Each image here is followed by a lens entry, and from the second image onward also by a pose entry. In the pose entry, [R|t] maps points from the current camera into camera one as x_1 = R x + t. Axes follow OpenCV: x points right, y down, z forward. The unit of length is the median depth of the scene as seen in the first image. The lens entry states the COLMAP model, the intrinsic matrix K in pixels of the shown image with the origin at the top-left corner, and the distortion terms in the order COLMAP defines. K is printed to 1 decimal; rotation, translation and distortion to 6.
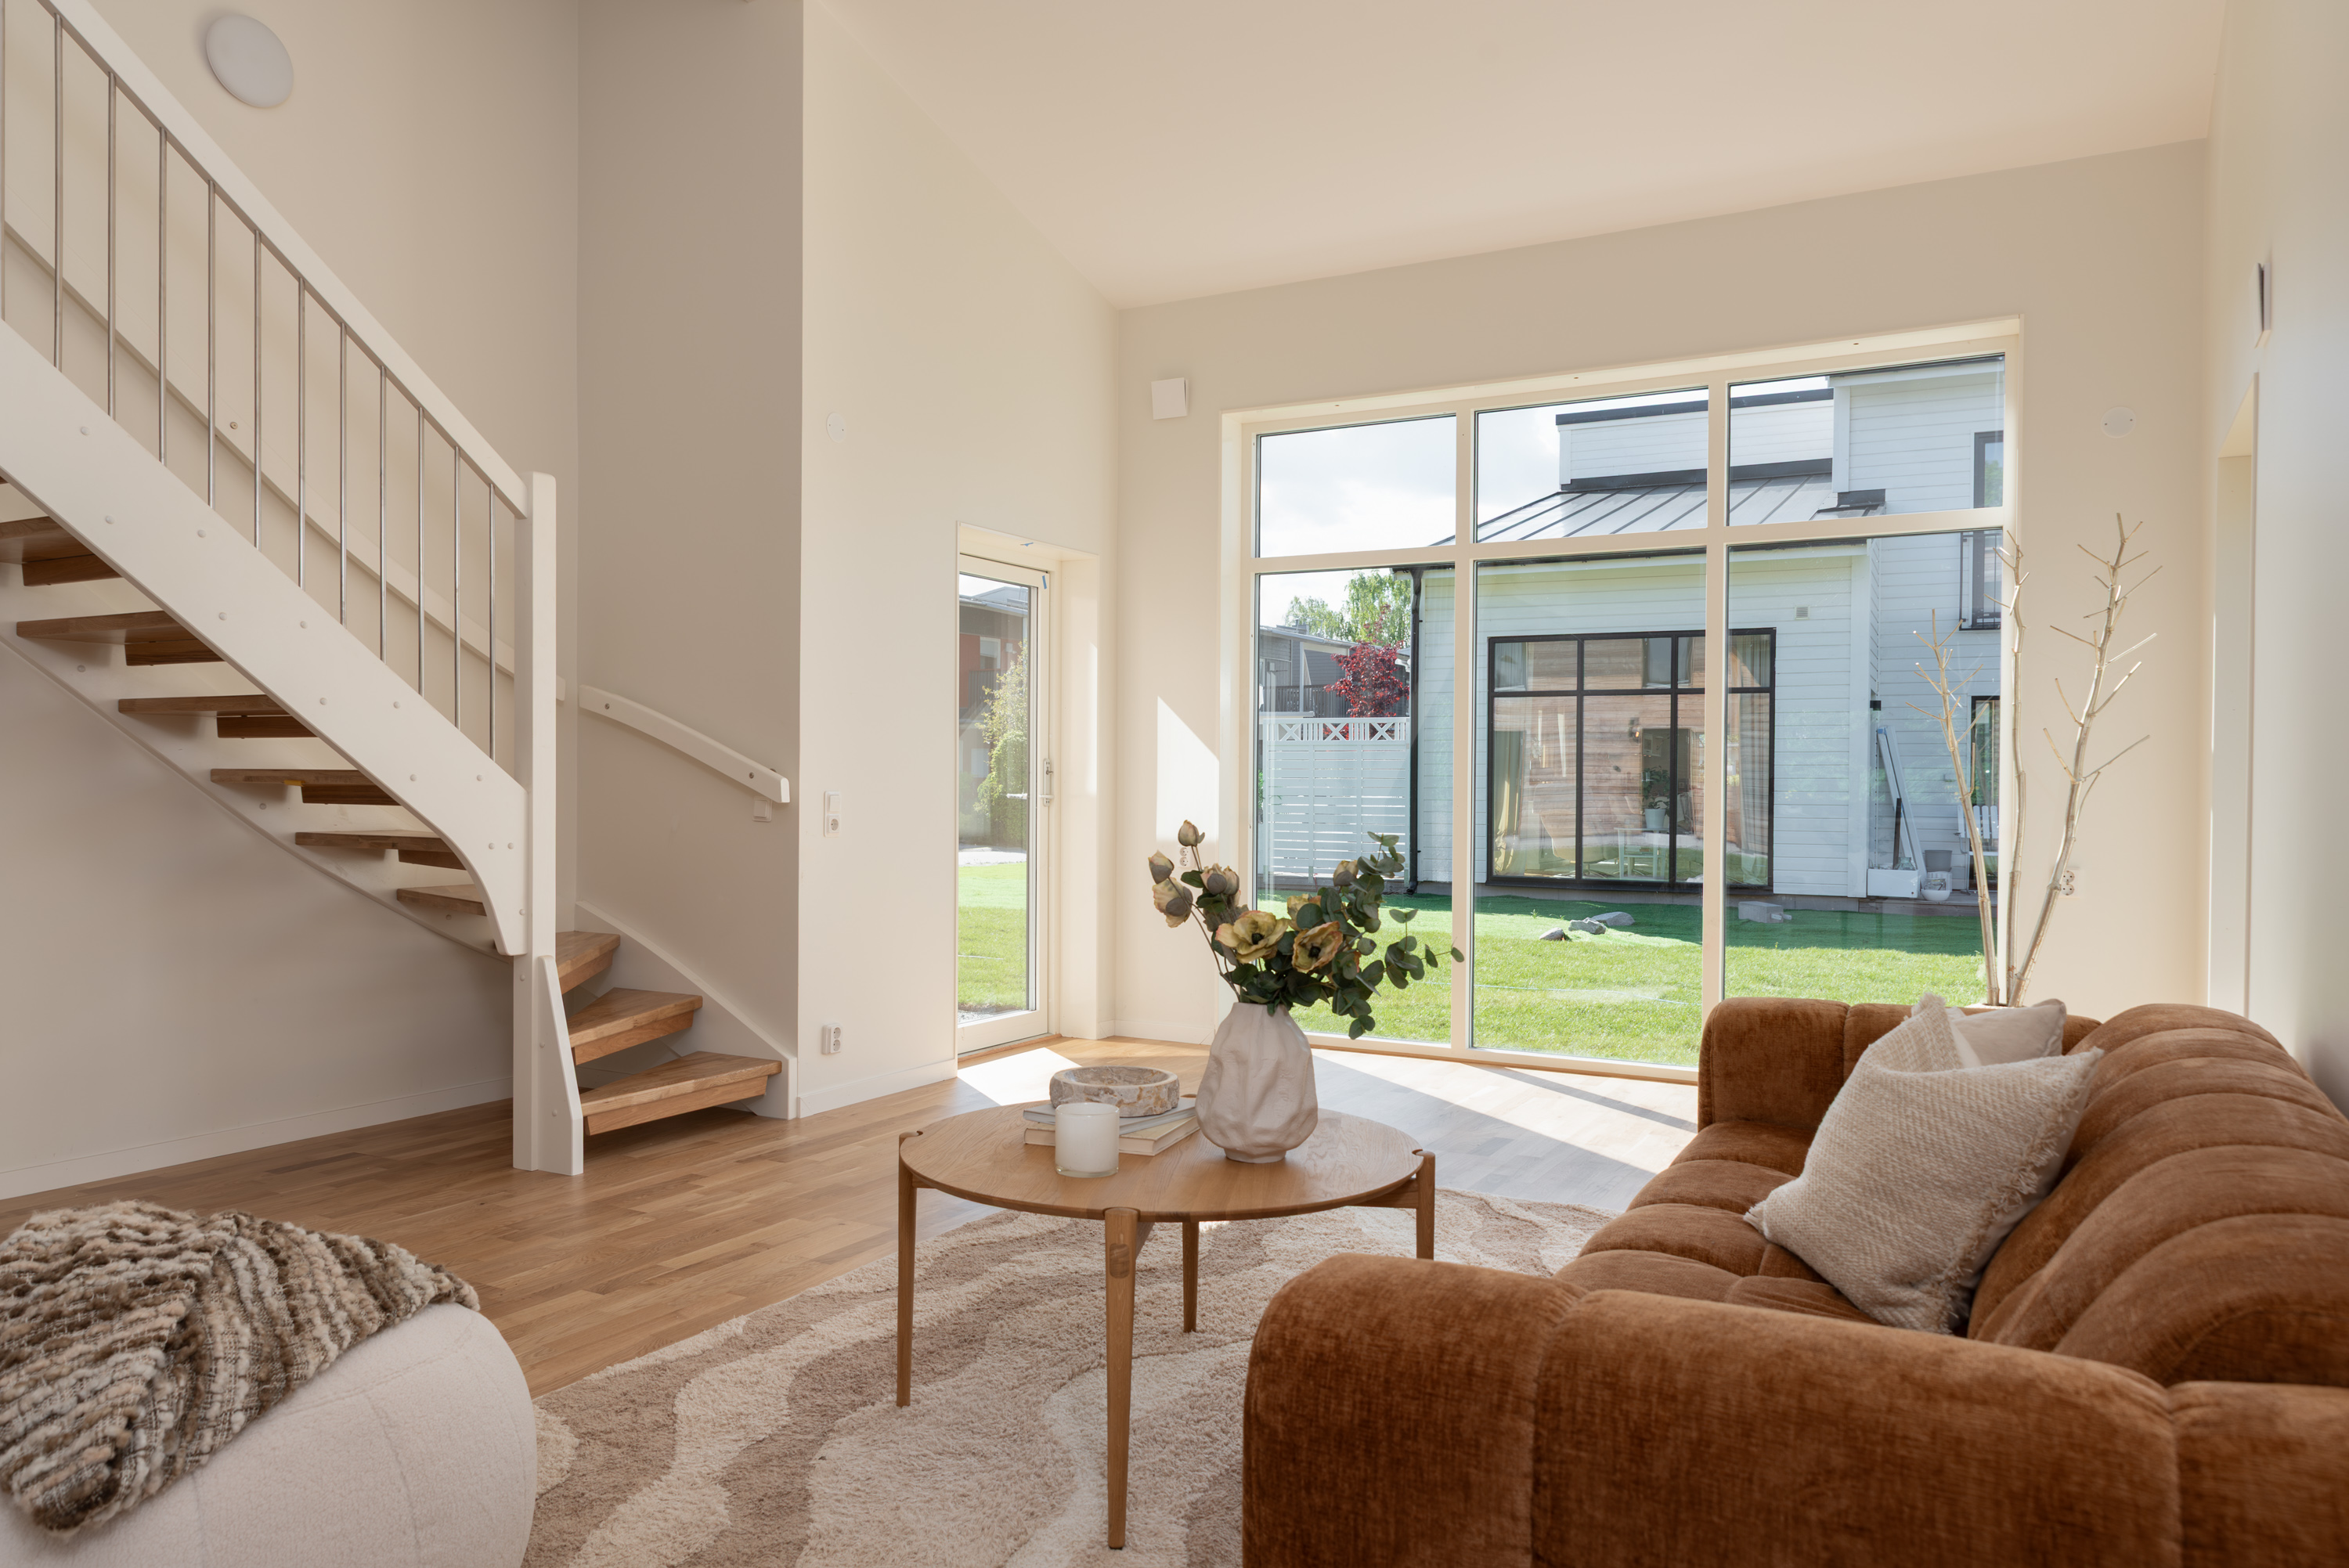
lens RADIAL K [[1595.9, 0, 1176.2], [0, 1595.9, 792.3], [0, 0, 1]] dist [0.003621, -0.007455]
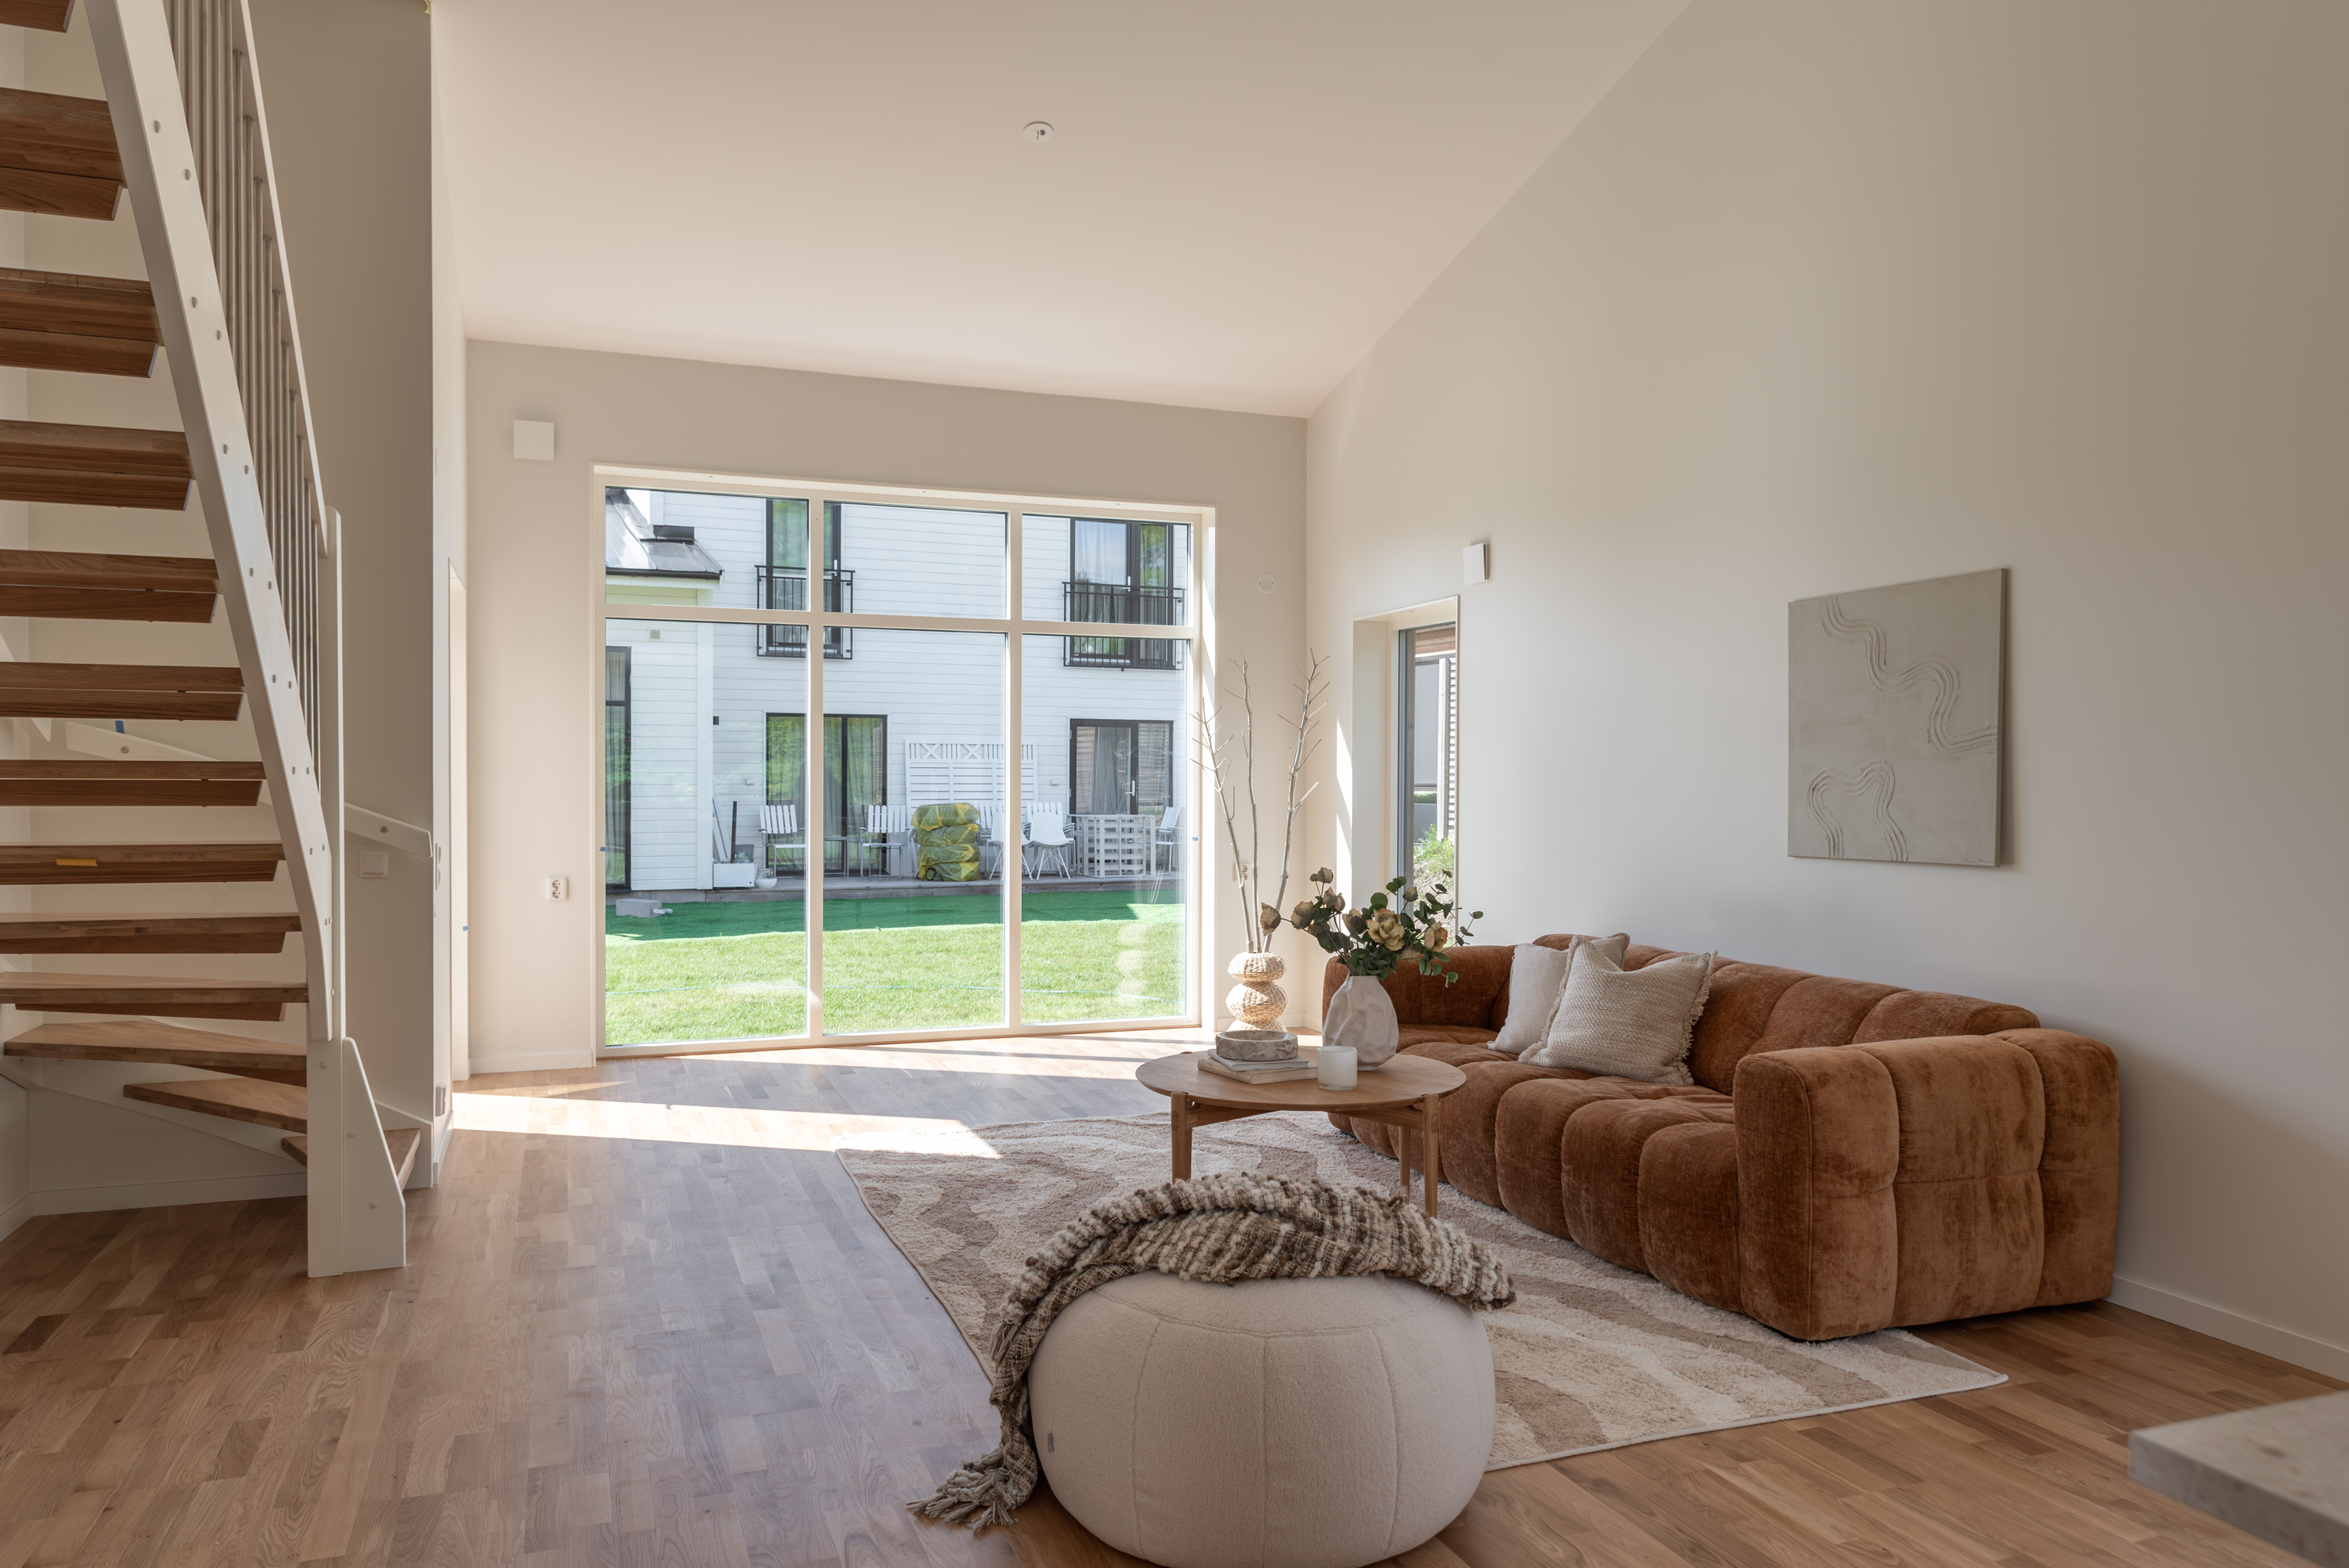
lens RADIAL K [[1595.9, 0, 1176.2], [0, 1595.9, 792.3], [0, 0, 1]] dist [0.003621, -0.007455]
pose [[0.643641, -0.011453, 0.765242, -1.230610], [0.005621, 0.999932, 0.010239, -0.071082], [-0.765307, -0.002289, 0.643661, 0.068767]]
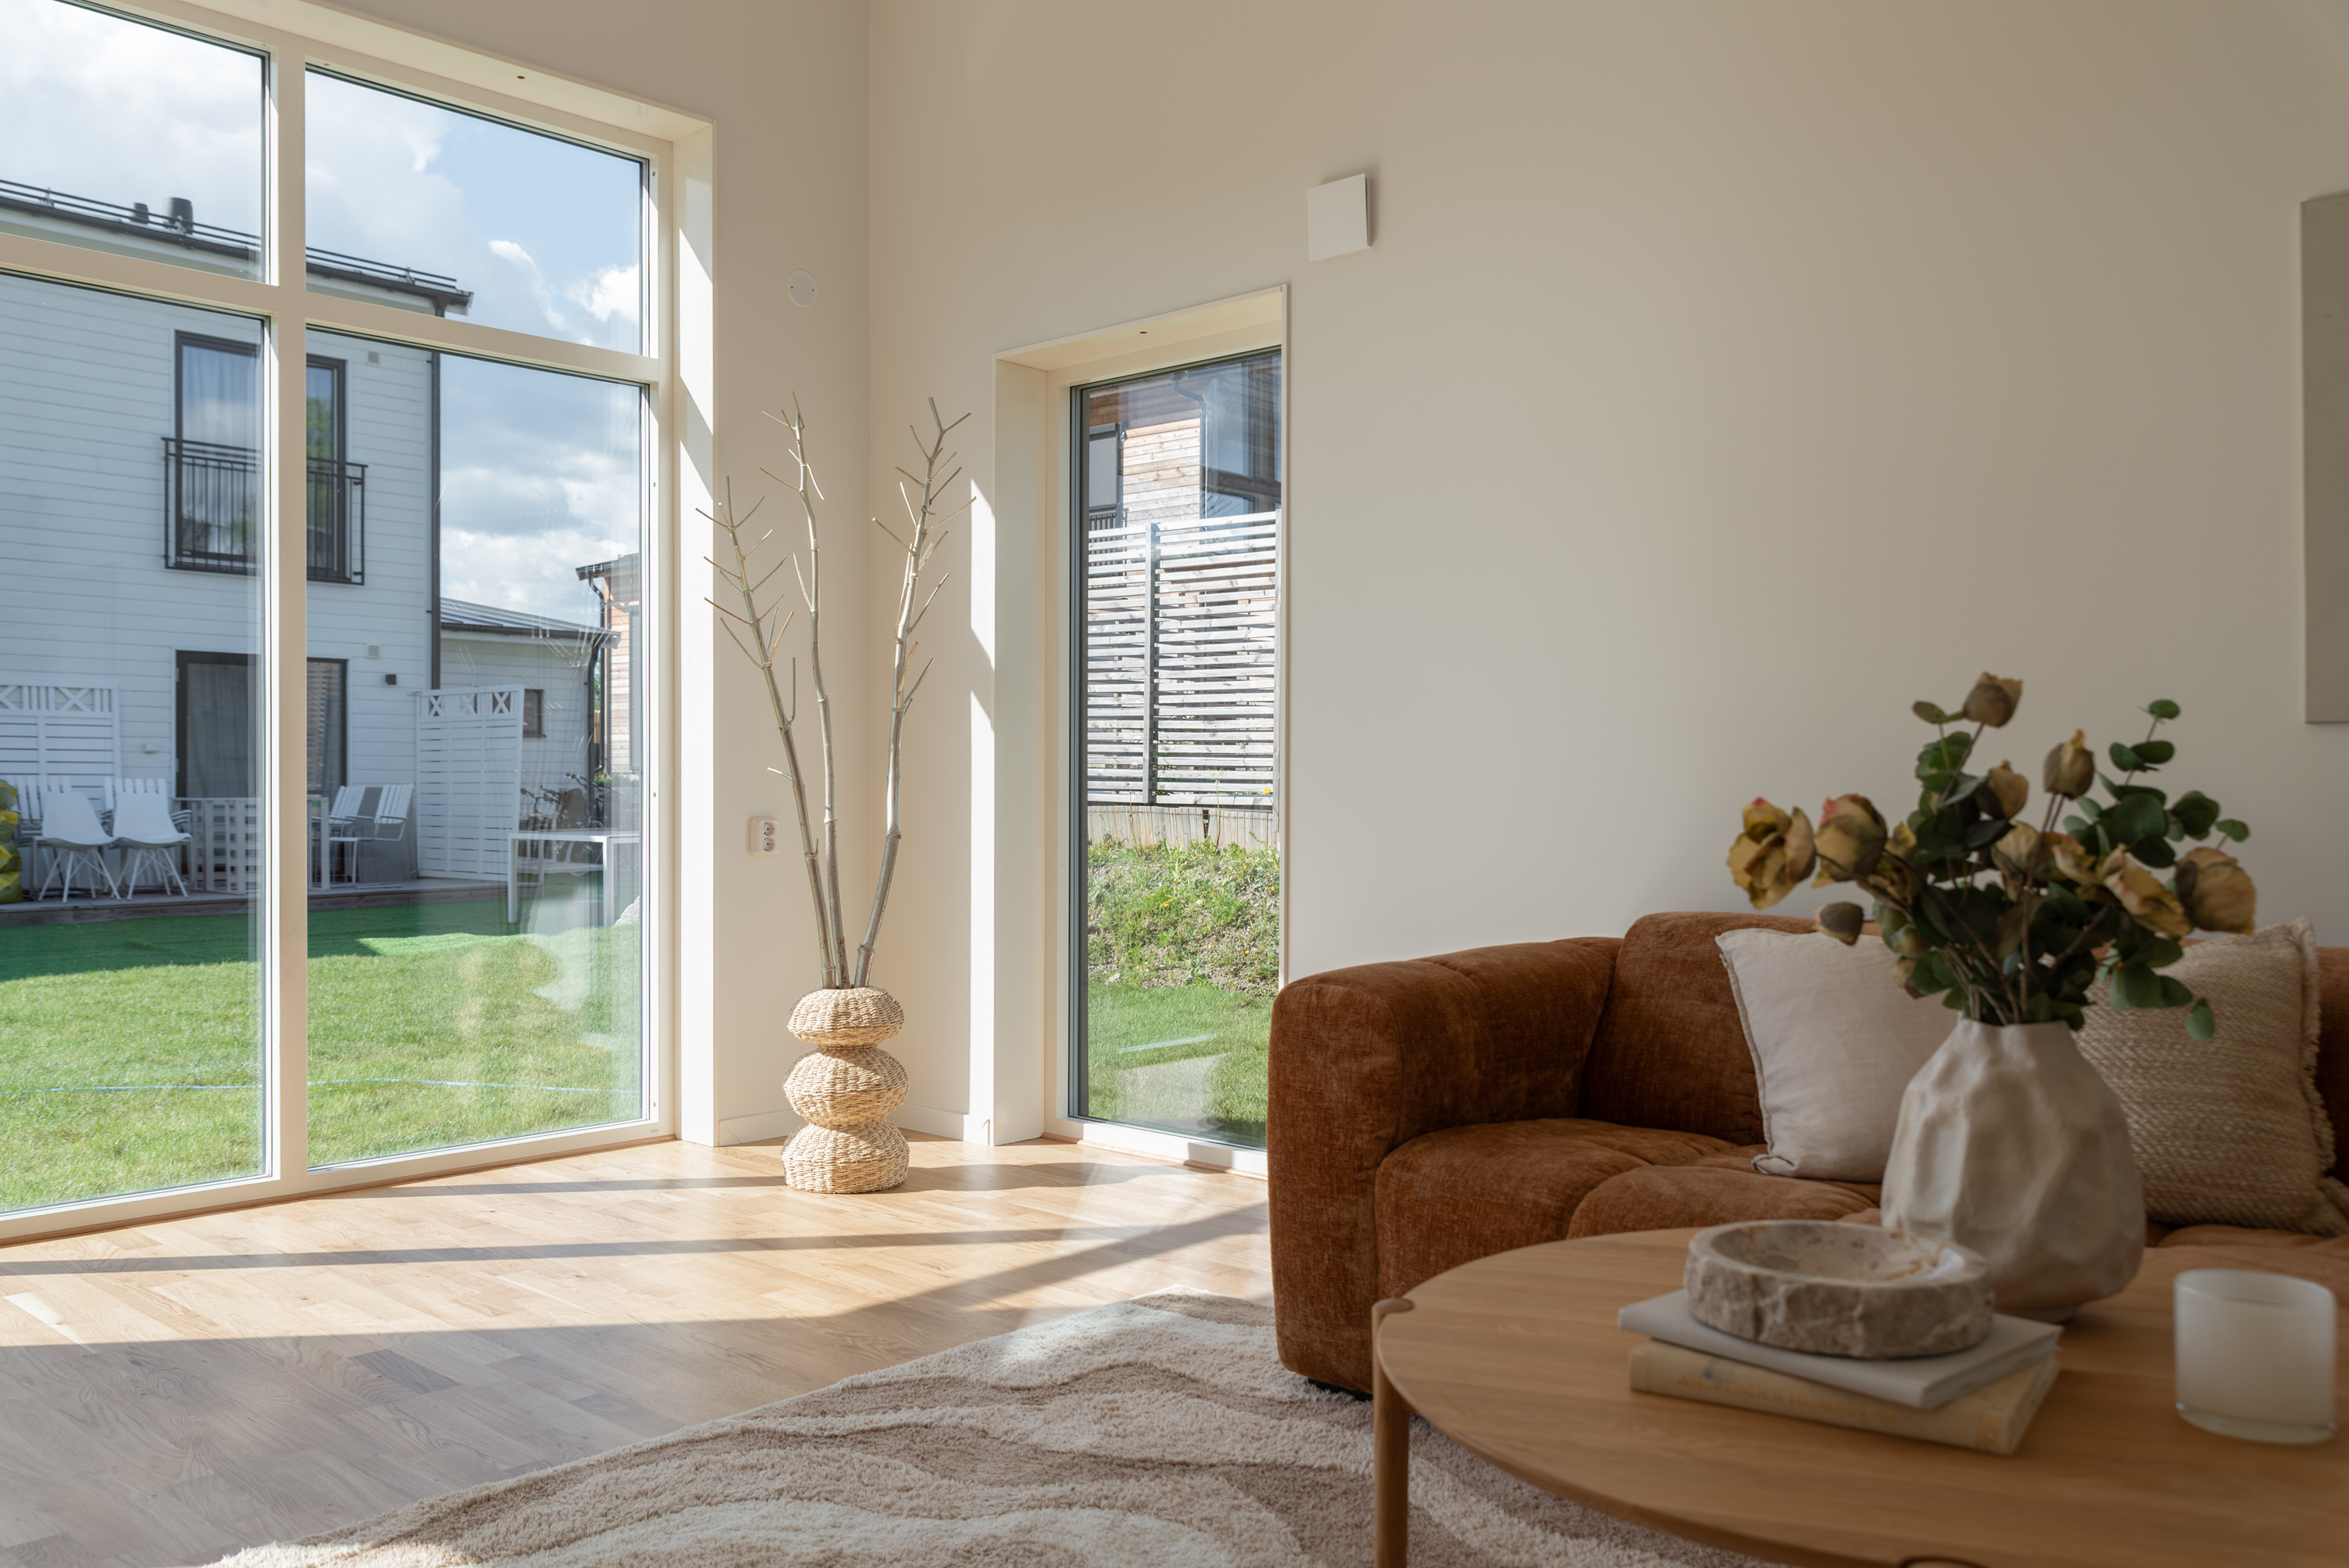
lens RADIAL K [[1848.7, 0, 1169.5], [0, 1848.7, 803.3], [0, 0, 1]] dist [-0.000705, 0.001295]
pose [[0.234885, -0.018285, 0.971851, -0.565733], [0.005532, 0.999832, 0.017475, 0.041593], [-0.972007, 0.001271, 0.234946, 1.031453]]
